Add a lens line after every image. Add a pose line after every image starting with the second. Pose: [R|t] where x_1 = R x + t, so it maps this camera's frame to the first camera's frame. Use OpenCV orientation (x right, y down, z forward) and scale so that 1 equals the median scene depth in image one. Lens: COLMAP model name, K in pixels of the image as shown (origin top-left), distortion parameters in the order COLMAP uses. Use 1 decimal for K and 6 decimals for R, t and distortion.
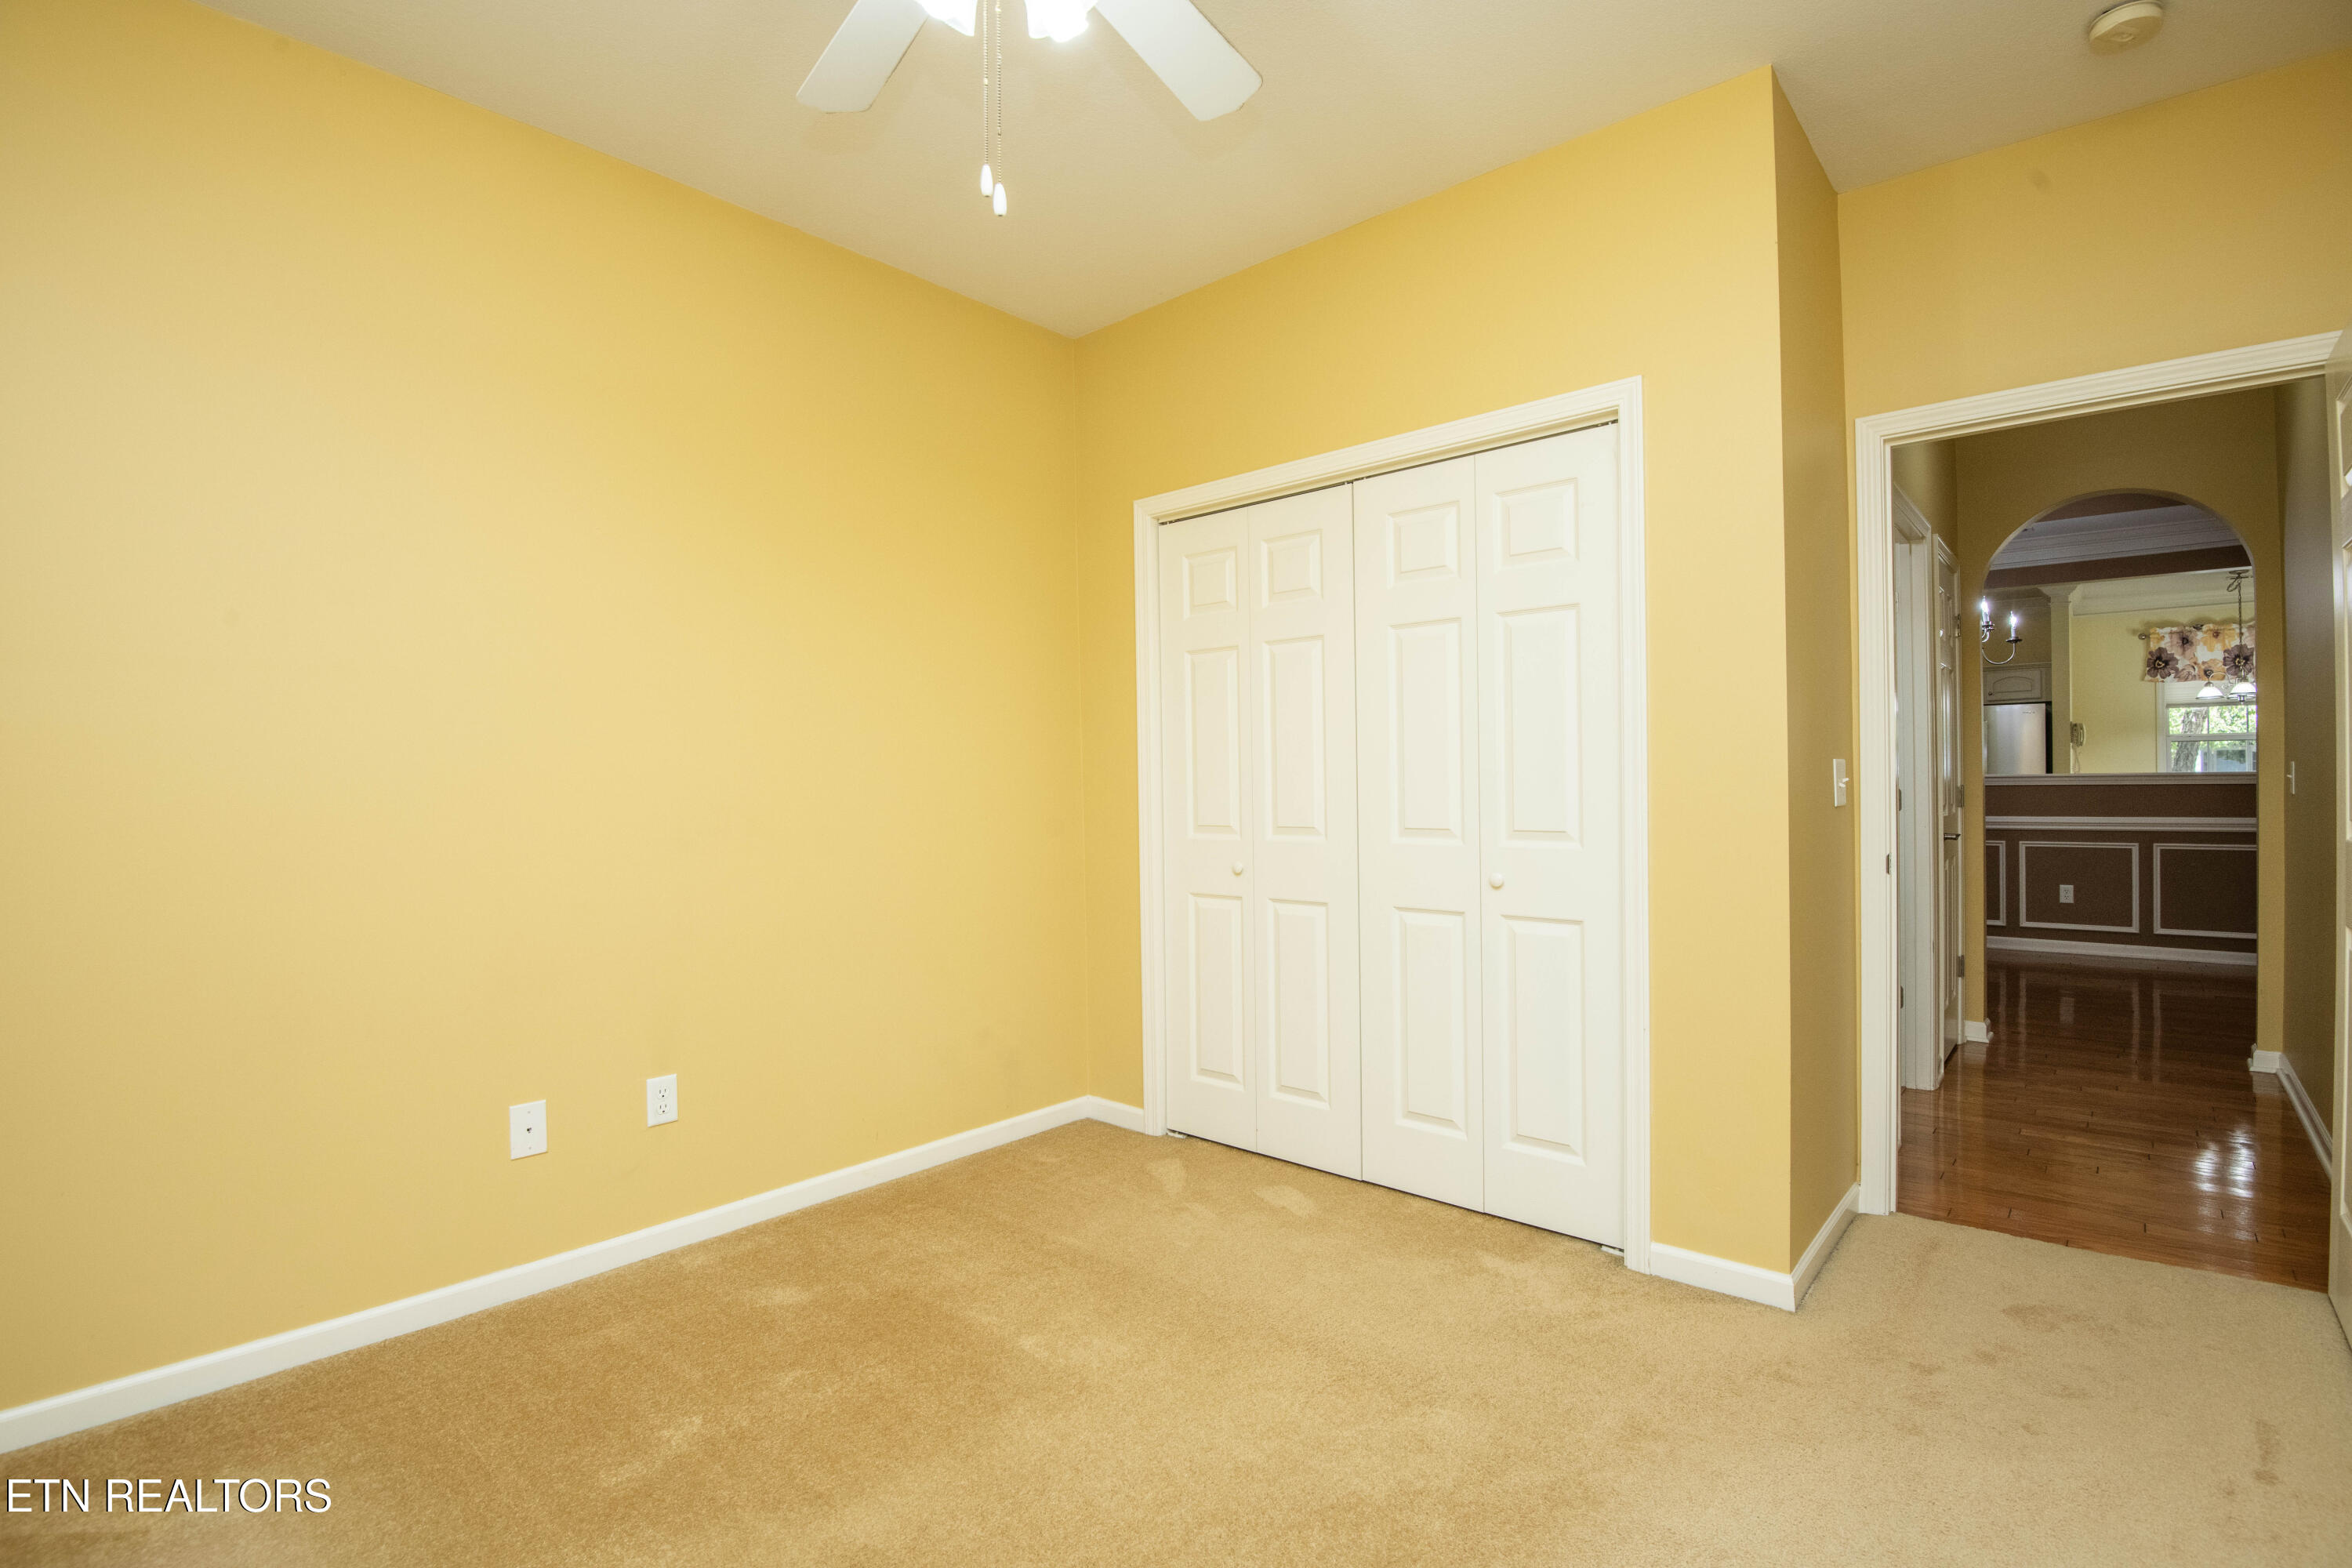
lens RADIAL K [[1100.1, 0, 1180.4], [0, 1100.1, 780.1], [0, 0, 1]] dist [-0.016850, -0.011365]
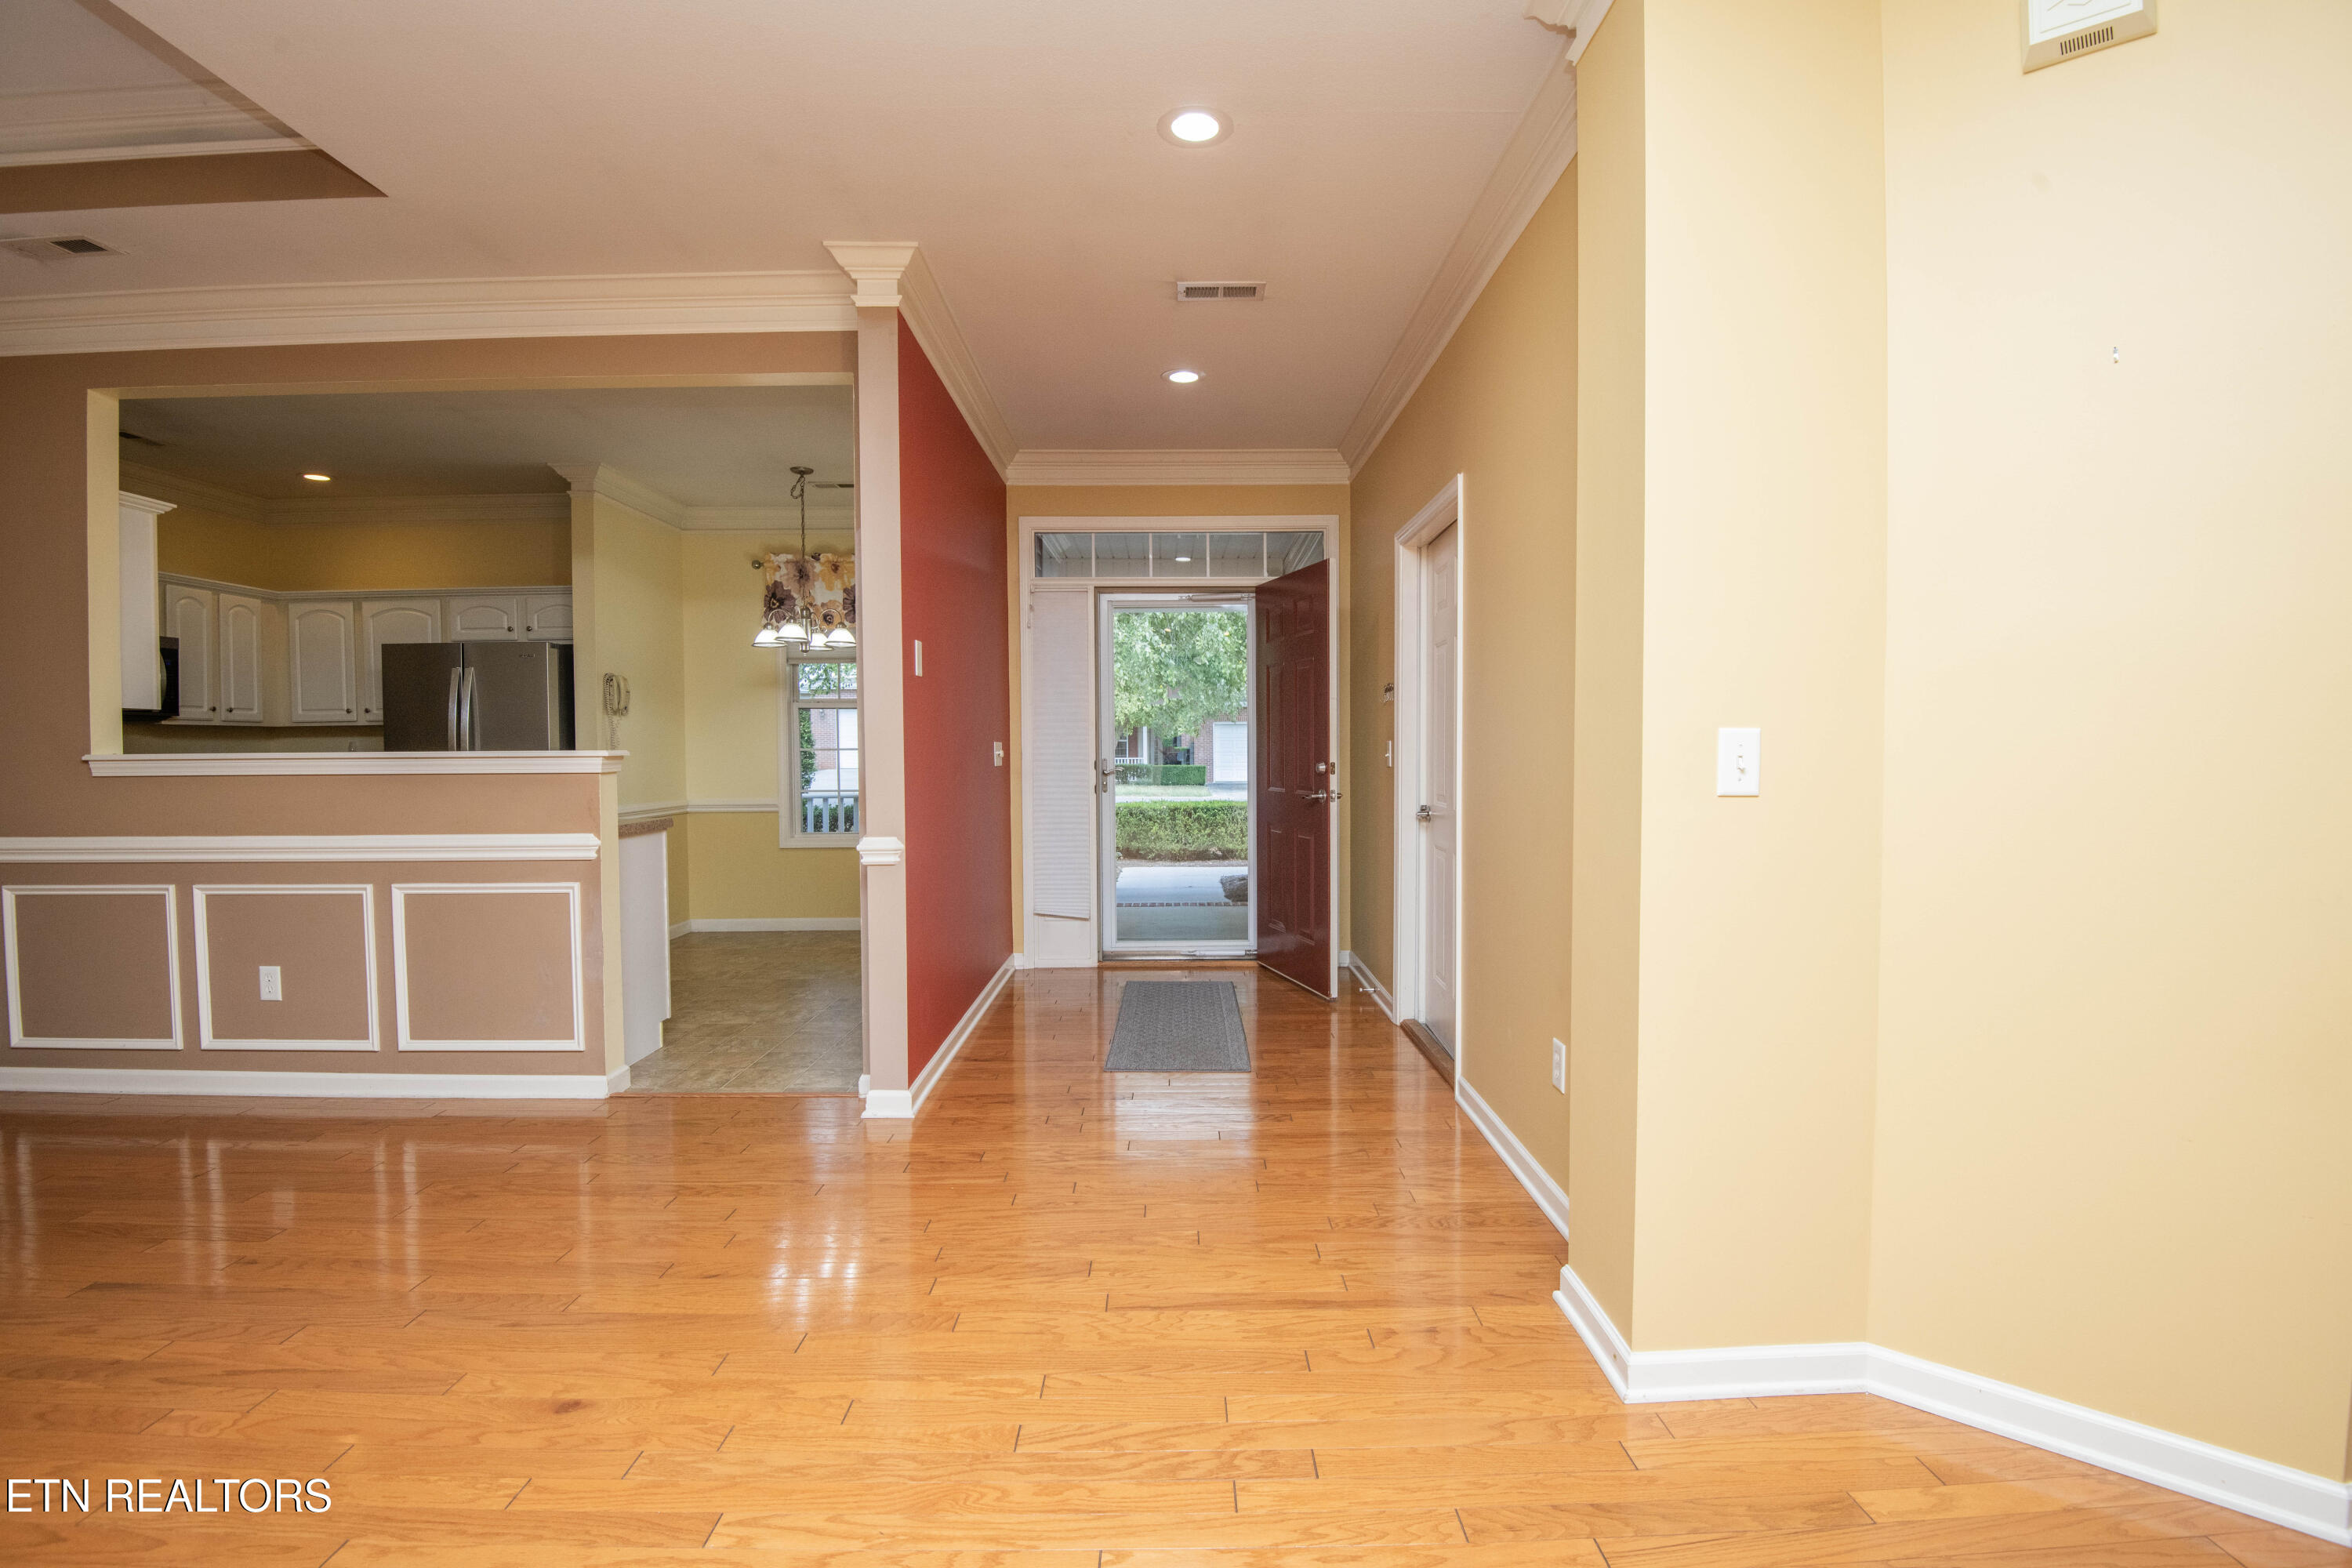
lens RADIAL K [[1100.1, 0, 1181.0], [0, 1100.1, 789.3], [0, 0, 1]] dist [-0.016850, -0.011365]
pose [[0.756989, -0.014003, 0.653278, 0.675674], [-0.004504, 0.999635, 0.026646, -0.002906], [-0.653412, -0.023114, 0.756649, 0.270145]]
